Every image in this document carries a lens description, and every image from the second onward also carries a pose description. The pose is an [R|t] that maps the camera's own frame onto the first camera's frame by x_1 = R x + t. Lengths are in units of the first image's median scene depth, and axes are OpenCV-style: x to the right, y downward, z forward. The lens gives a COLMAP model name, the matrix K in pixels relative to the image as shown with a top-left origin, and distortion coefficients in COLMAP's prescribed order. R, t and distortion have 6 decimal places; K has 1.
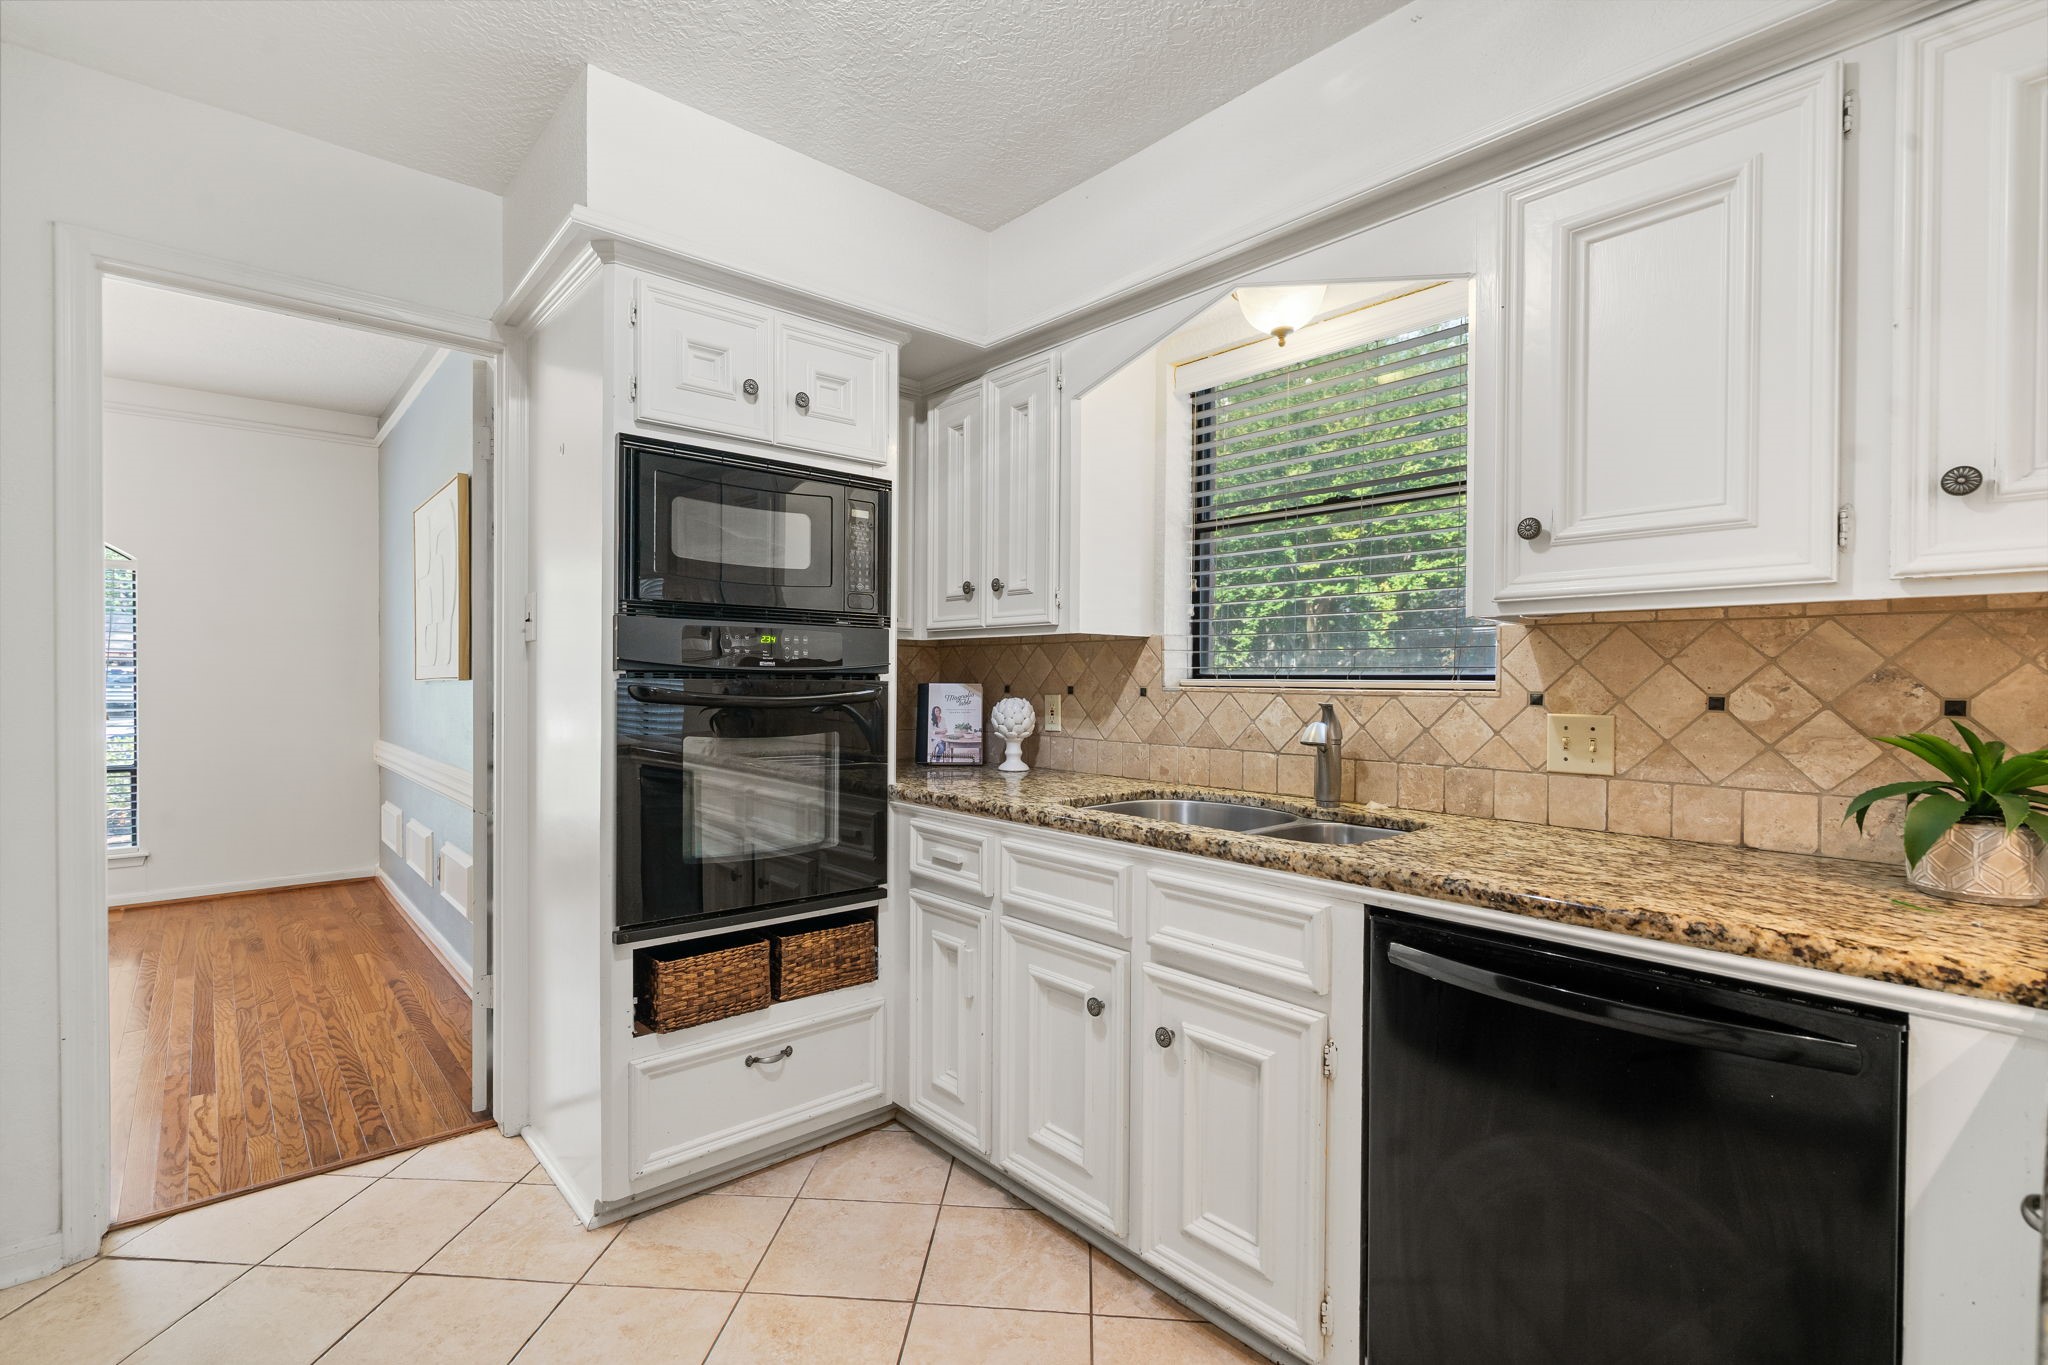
lens RADIAL K [[939.3, 0, 969.2], [0, 939.3, 687.3], [0, 0, 1]] dist [-0.000216, 0.001966]
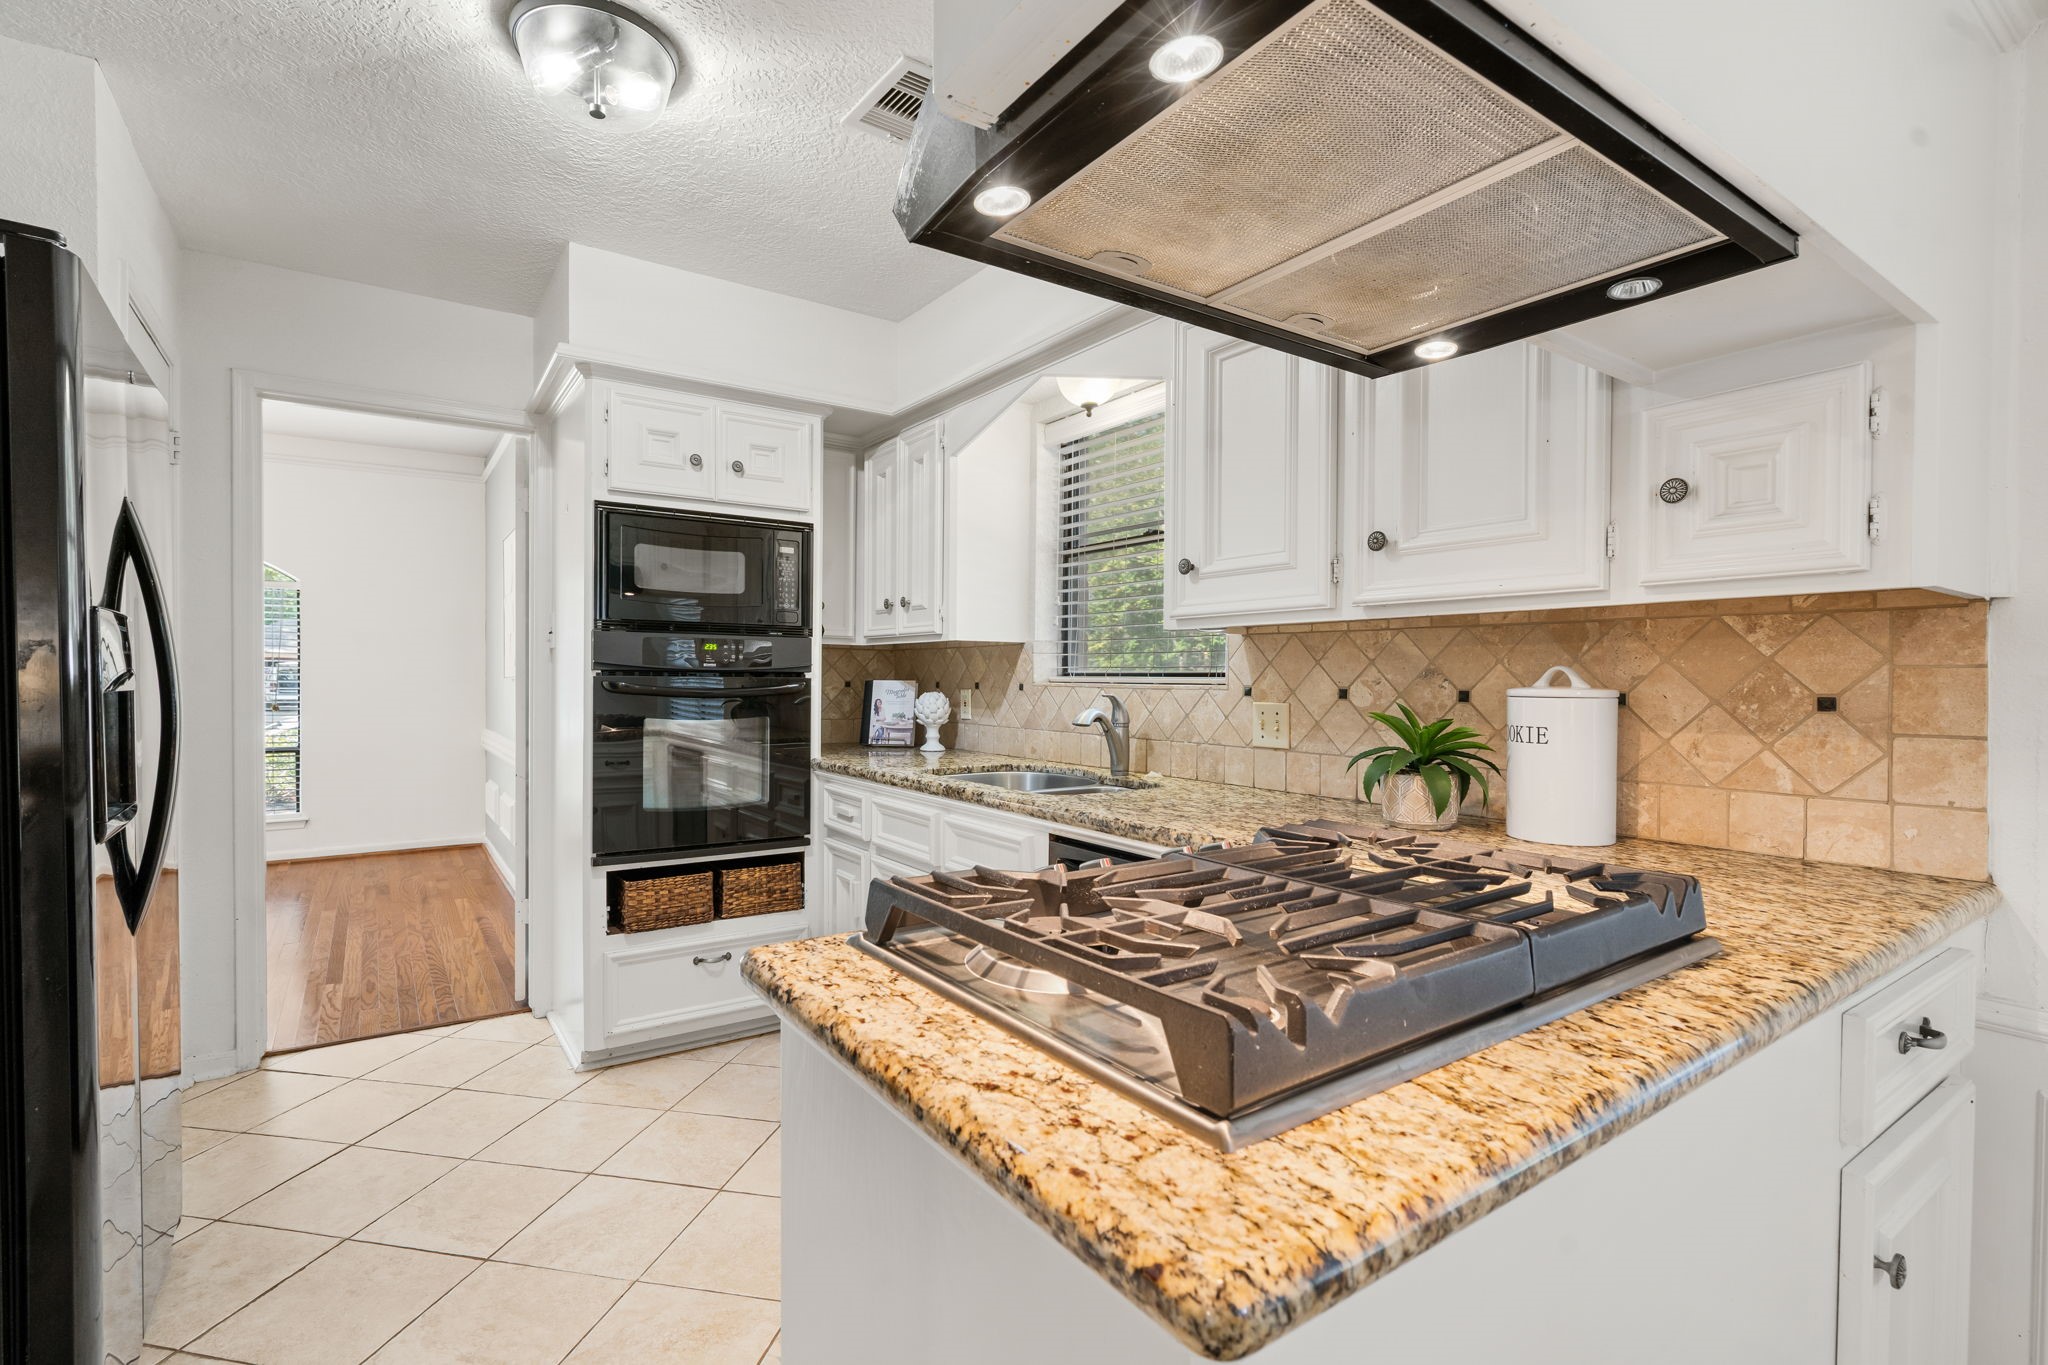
lens RADIAL K [[939.3, 0, 958.6], [0, 939.3, 686.9], [0, 0, 1]] dist [-0.000216, 0.001966]
pose [[0.992347, 0.001006, -0.123477, 0.286237], [-0.000955, 0.999999, 0.000468, 0.004990], [0.123478, -0.000346, 0.992347, -0.270388]]
